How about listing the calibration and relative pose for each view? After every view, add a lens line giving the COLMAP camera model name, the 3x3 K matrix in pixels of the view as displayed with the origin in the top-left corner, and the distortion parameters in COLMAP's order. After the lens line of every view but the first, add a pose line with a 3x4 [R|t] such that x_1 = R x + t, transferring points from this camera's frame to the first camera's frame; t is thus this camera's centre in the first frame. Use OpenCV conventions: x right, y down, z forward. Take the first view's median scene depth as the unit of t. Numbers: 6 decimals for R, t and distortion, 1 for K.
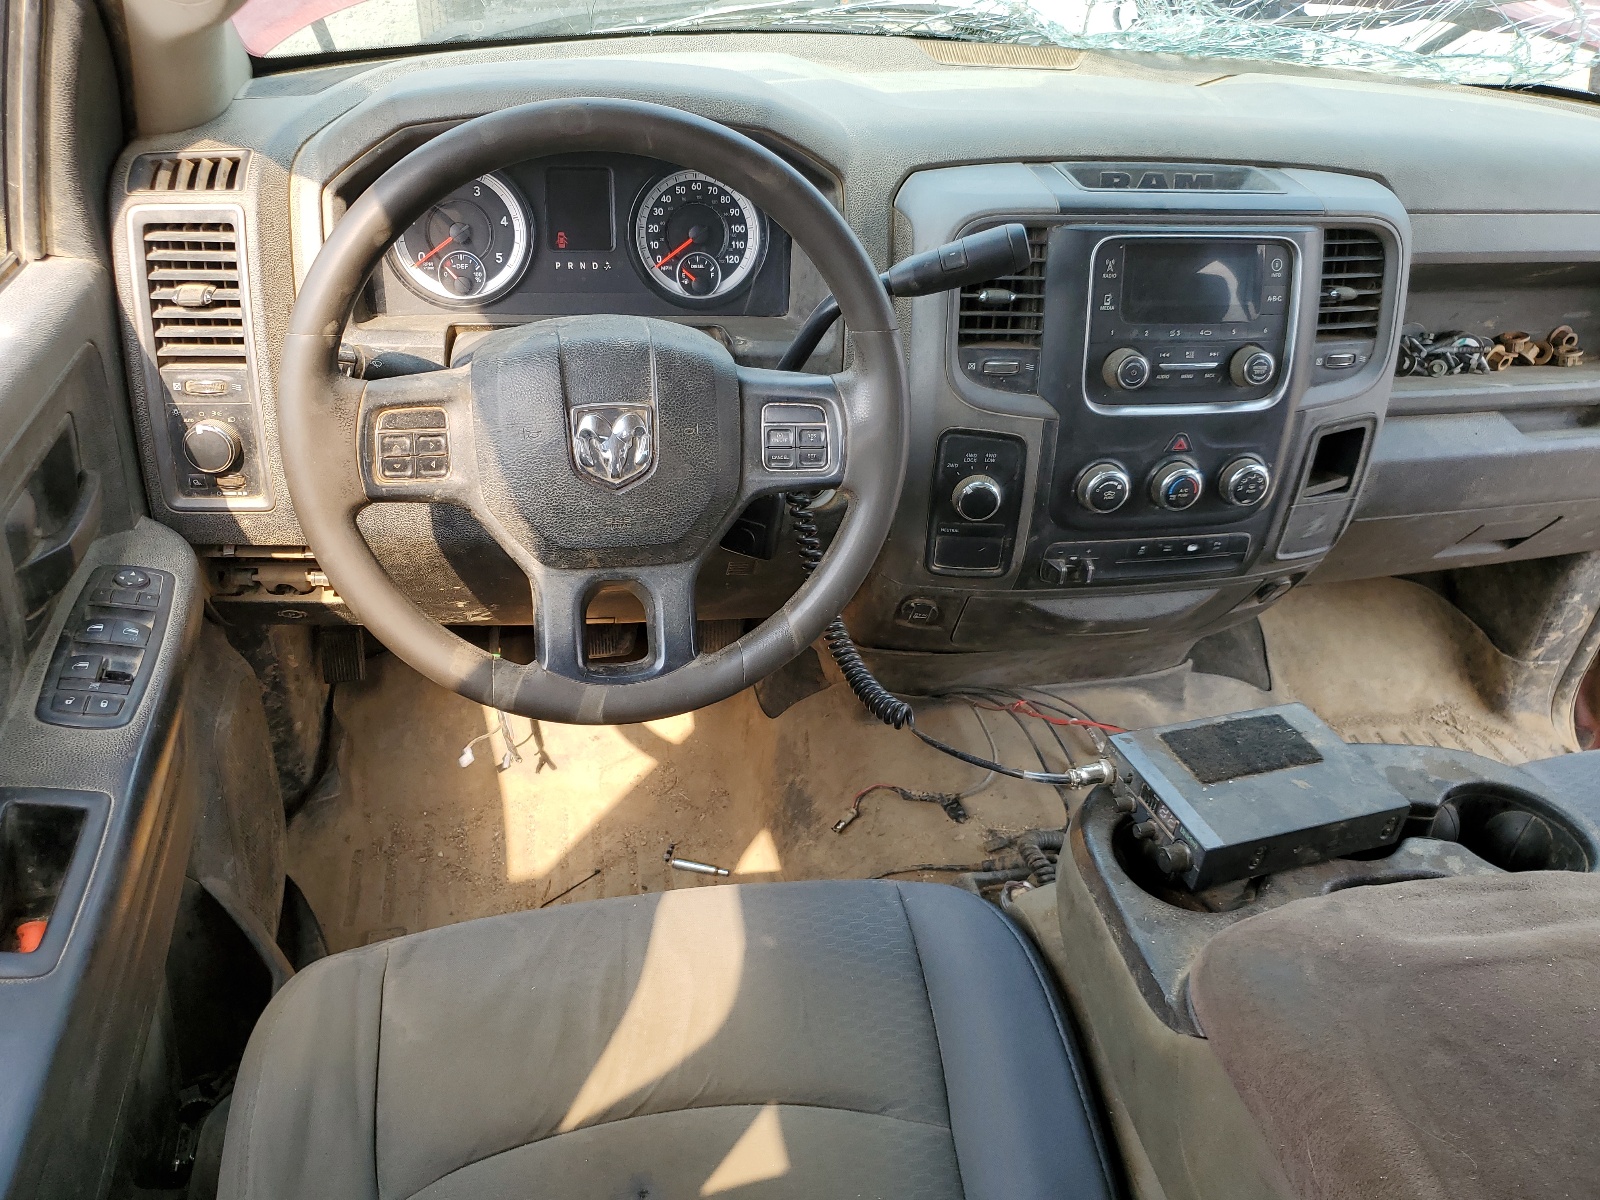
lens RADIAL K [[1313.8, 0, 796.1], [0, 1313.8, 600.3], [0, 0, 1]] dist [-0.005717, -0.002230]
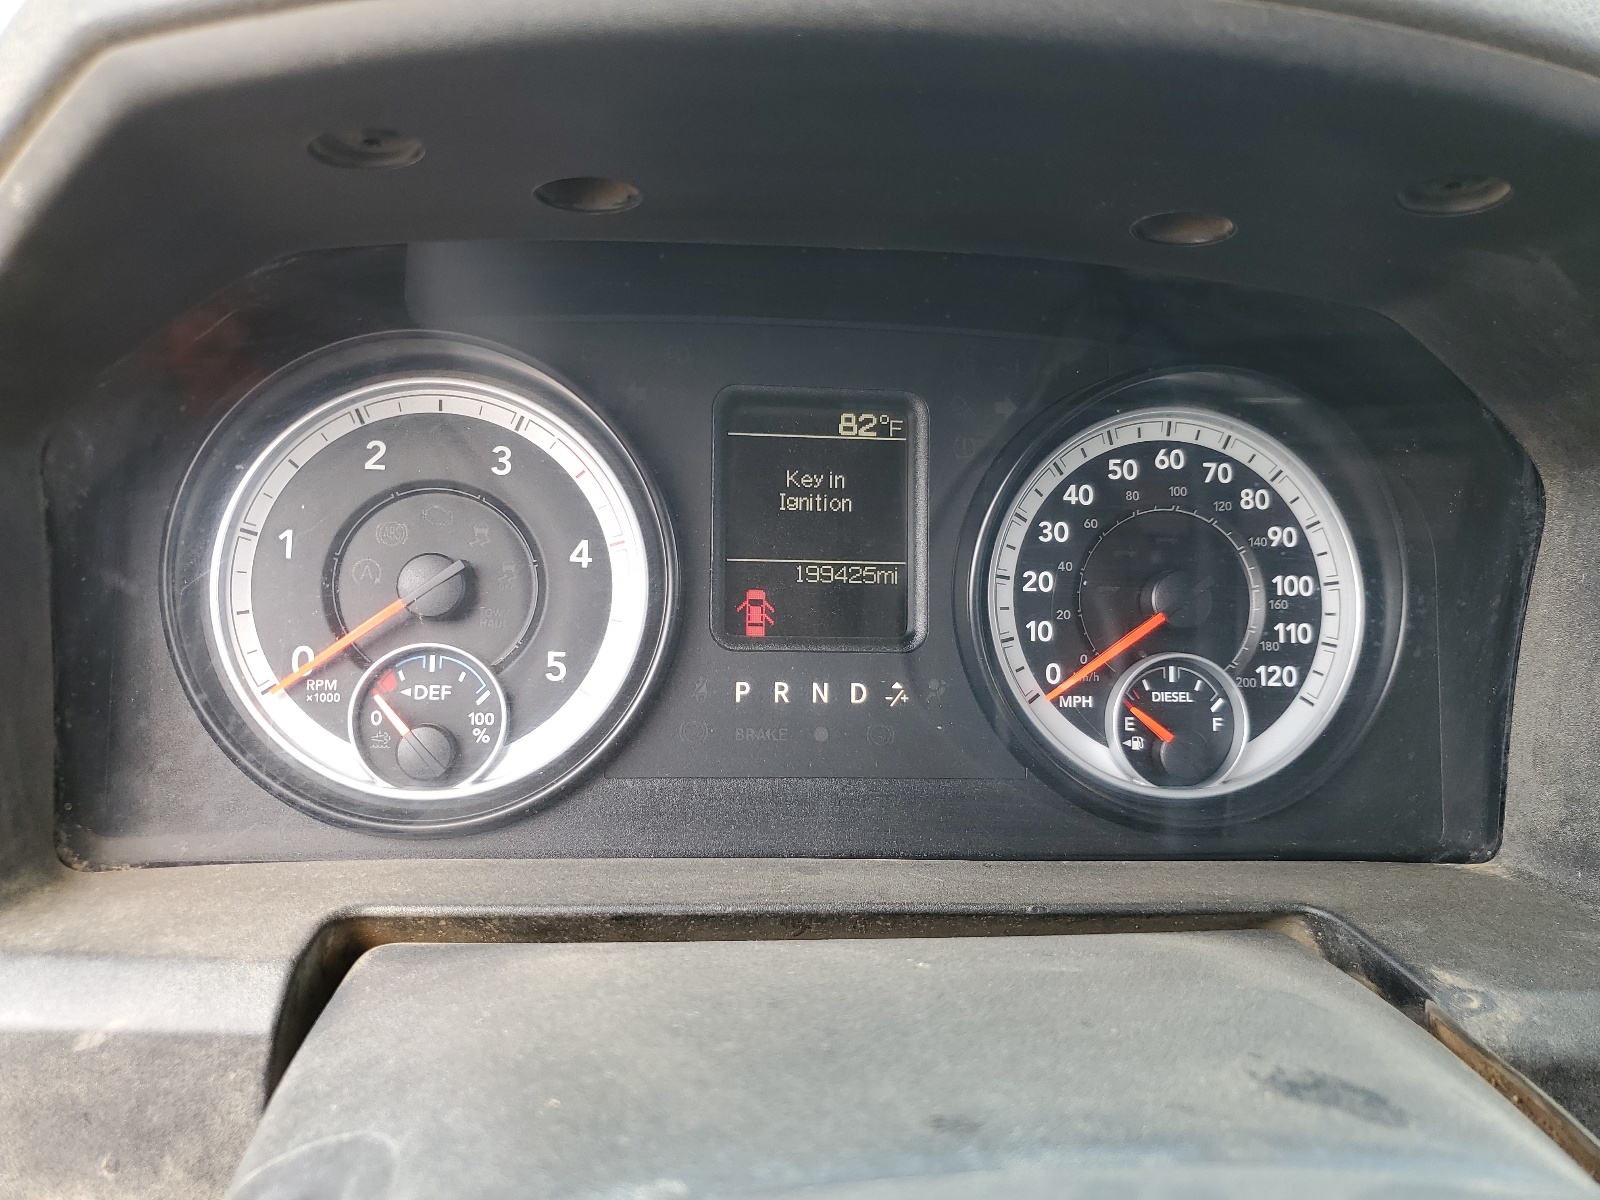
lens RADIAL K [[1313.8, 0, 799.5], [0, 1313.8, 601.2], [0, 0, 1]] dist [-0.005717, -0.002230]
pose [[0.994408, 0.000270, -0.105608, -0.133533], [-0.032849, 0.951182, -0.306878, -0.178361], [0.100370, 0.308631, 0.945872, 0.692829]]
